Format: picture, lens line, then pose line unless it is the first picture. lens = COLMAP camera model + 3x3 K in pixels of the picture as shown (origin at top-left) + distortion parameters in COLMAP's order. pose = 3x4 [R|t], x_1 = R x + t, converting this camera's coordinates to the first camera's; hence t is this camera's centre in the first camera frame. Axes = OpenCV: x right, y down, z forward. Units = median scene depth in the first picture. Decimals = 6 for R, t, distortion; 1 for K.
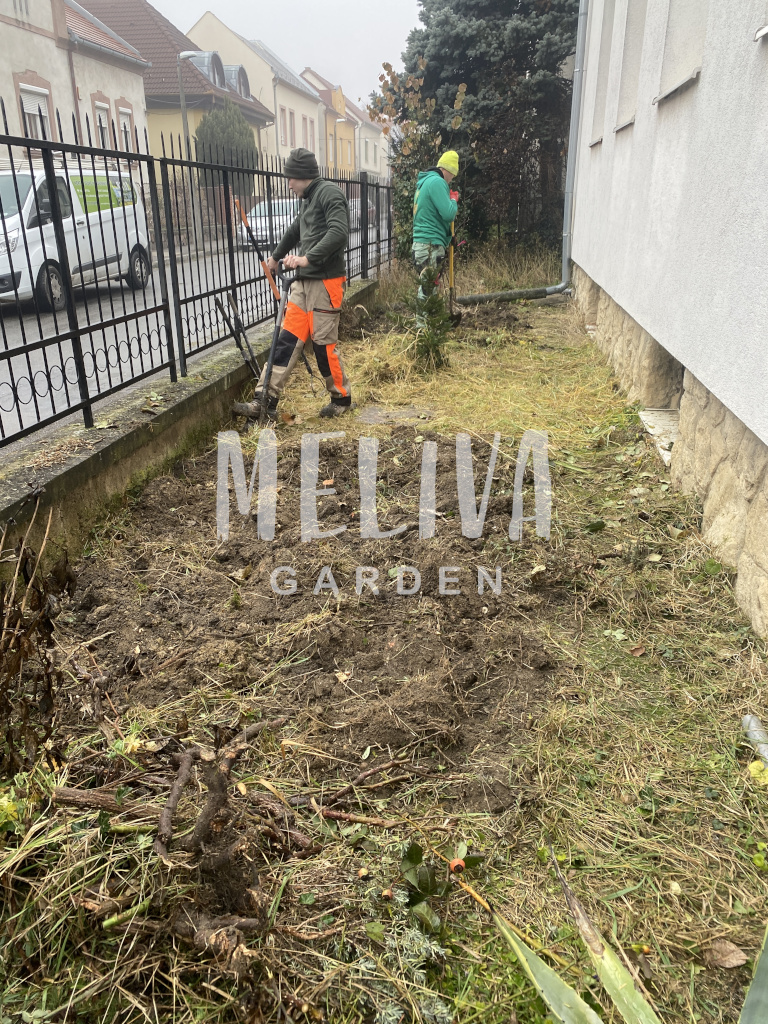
lens RADIAL K [[767.0, 0, 380.7], [0, 767.0, 511.7], [0, 0, 1]] dist [0.011862, -0.012220]
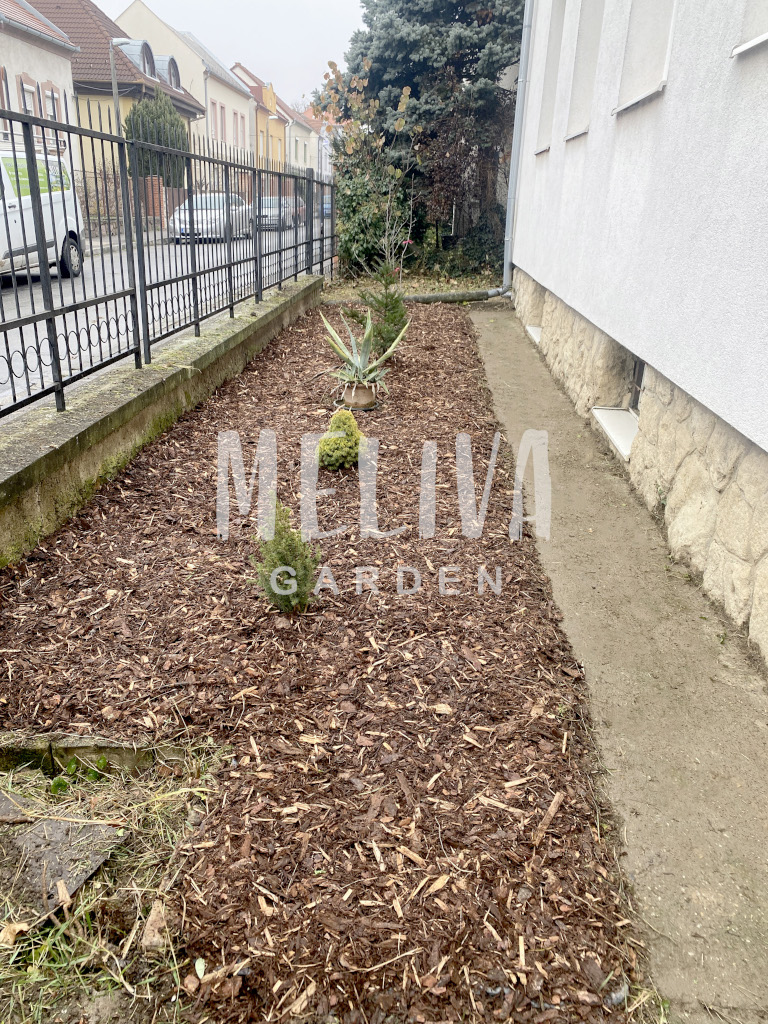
lens RADIAL K [[767.0, 0, 375.8], [0, 767.0, 505.4], [0, 0, 1]] dist [0.011862, -0.012220]
pose [[0.995639, 0.009331, 0.092819, -0.070507], [-0.008552, 0.999925, -0.008787, 0.014553], [-0.092894, 0.007955, 0.995644, -0.005056]]
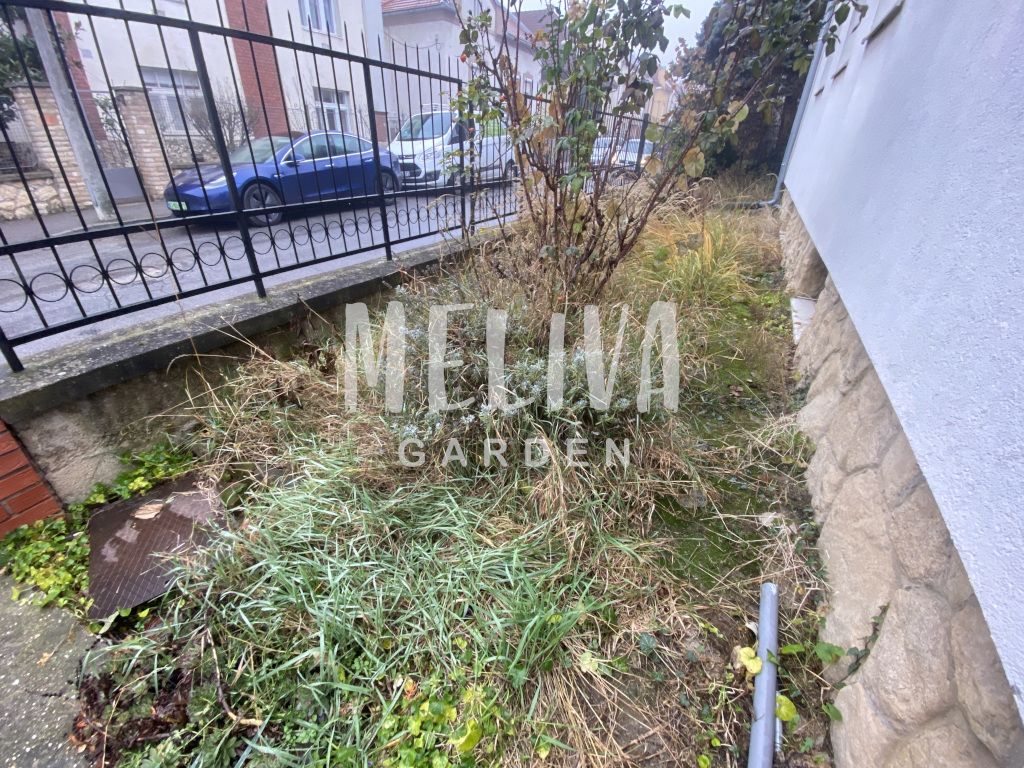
lens RADIAL K [[410.1, 0, 513.2], [0, 410.1, 382.9], [0, 0, 1]] dist [-0.004348, -0.003346]
pose [[0.941652, 0.198712, -0.271673, 0.144754], [-0.156512, 0.973067, 0.169250, -0.044082], [0.297987, -0.116854, 0.947390, 0.230987]]
